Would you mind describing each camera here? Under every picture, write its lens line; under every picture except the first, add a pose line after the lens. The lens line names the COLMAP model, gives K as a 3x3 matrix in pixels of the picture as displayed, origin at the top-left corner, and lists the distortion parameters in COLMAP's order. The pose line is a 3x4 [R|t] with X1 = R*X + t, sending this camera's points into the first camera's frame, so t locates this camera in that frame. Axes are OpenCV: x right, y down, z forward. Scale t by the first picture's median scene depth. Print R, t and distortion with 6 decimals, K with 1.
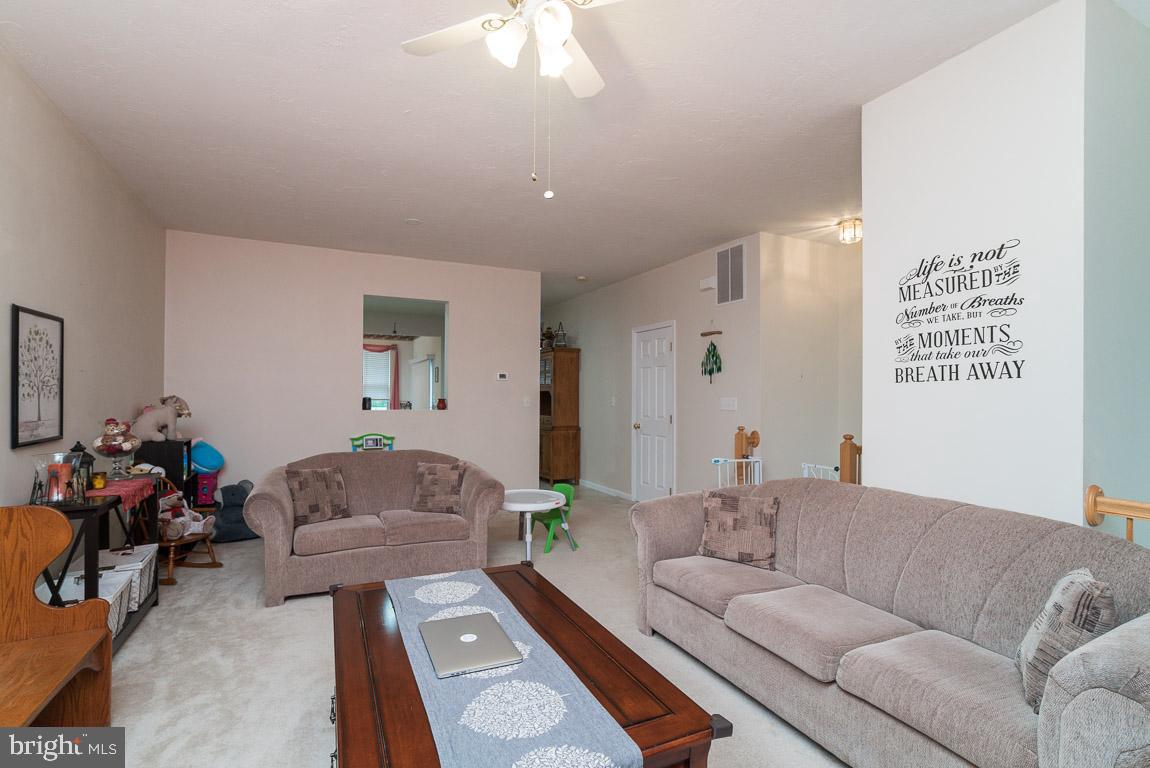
lens RADIAL K [[531.2, 0, 566.1], [0, 531.2, 386.2], [0, 0, 1]] dist [-0.037960, 0.024044]
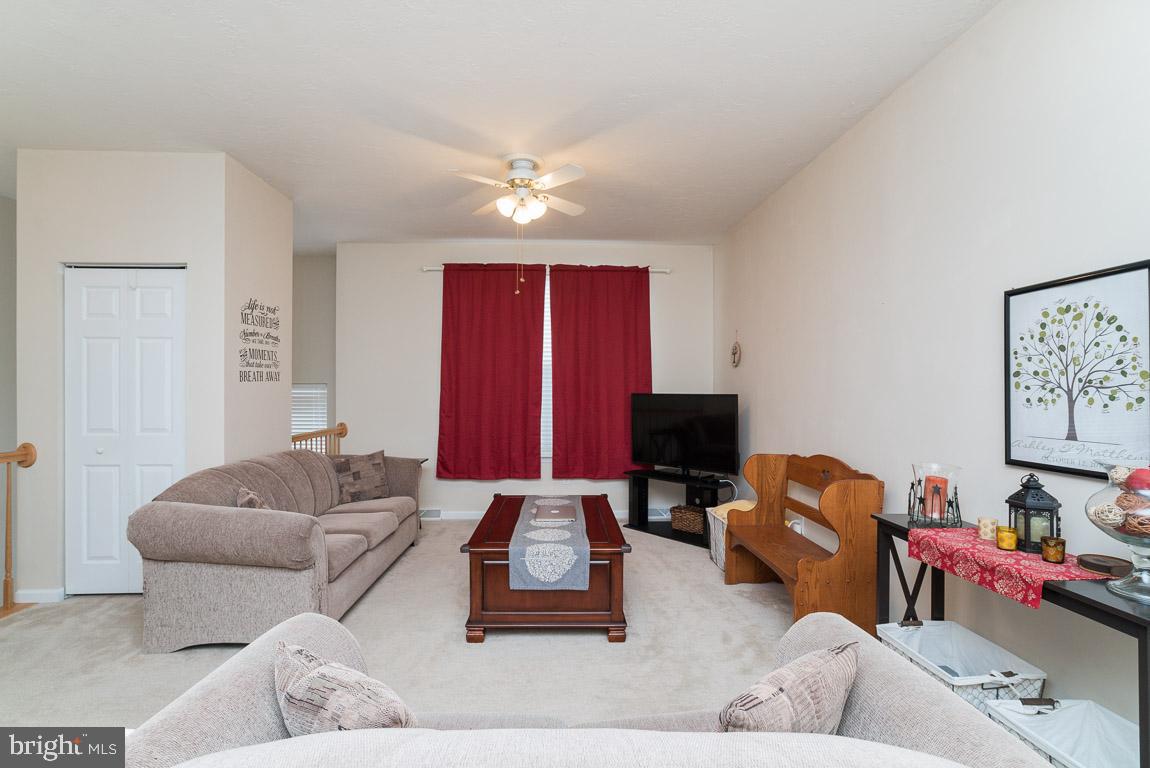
lens RADIAL K [[531.2, 0, 566.1], [0, 531.2, 386.2], [0, 0, 1]] dist [-0.037960, 0.024044]
pose [[-0.915902, -0.005824, 0.401359, -0.730565], [-0.014033, 0.999748, -0.017514, 0.018924], [-0.401156, -0.021674, -0.915753, 1.990527]]
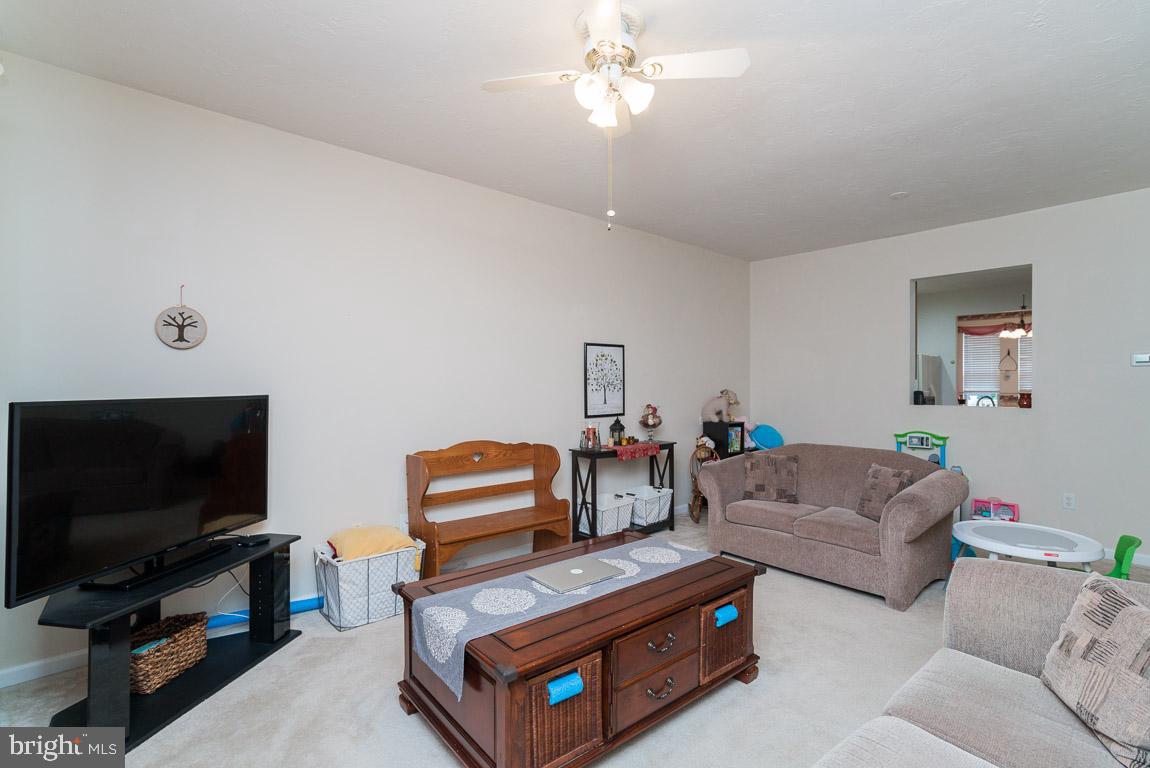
lens RADIAL K [[531.2, 0, 566.1], [0, 531.2, 386.2], [0, 0, 1]] dist [-0.037960, 0.024044]
pose [[0.248167, -0.003208, -0.968712, 0.782515], [0.021202, 0.999773, 0.002121, -0.003158], [0.968485, -0.021065, 0.248179, 0.444045]]
